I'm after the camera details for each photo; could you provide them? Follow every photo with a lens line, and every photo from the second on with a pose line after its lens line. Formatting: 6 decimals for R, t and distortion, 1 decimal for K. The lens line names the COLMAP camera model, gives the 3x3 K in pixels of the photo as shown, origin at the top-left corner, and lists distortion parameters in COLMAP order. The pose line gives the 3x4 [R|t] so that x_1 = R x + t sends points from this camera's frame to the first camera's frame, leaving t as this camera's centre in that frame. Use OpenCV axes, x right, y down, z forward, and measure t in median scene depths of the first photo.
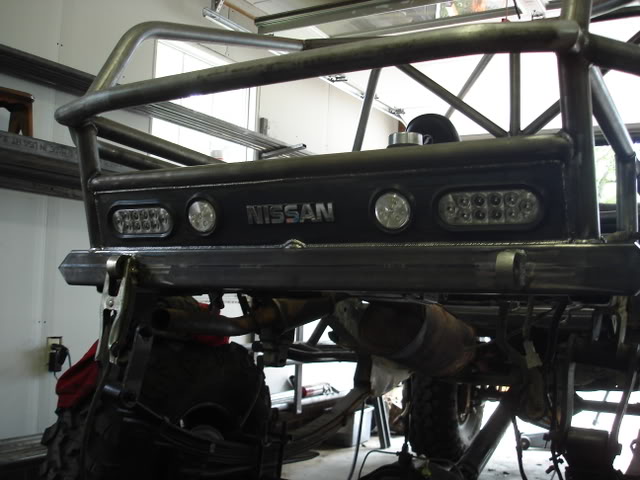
lens RADIAL K [[725.2, 0, 320.0], [0, 725.2, 240.0], [0, 0, 1]] dist [-0.069234, -0.022432]
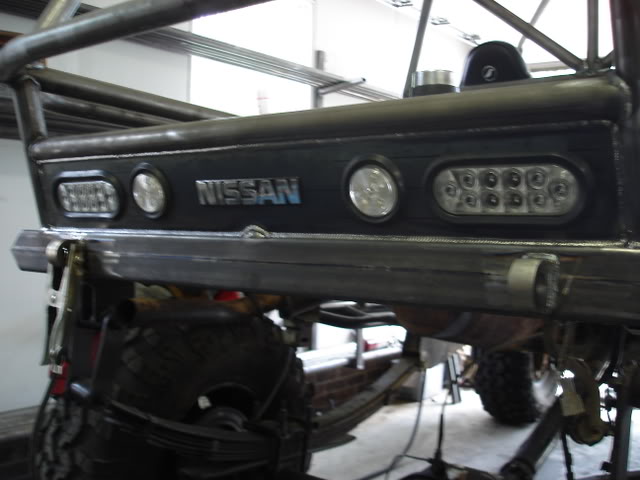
lens RADIAL K [[725.2, 0, 320.0], [0, 725.2, 240.0], [0, 0, 1]] dist [-0.069234, -0.022432]
pose [[0.992151, -0.006106, -0.124897, 0.112938], [0.017958, 0.995411, 0.093994, -0.050169], [0.123749, -0.095500, 0.987707, 0.236574]]
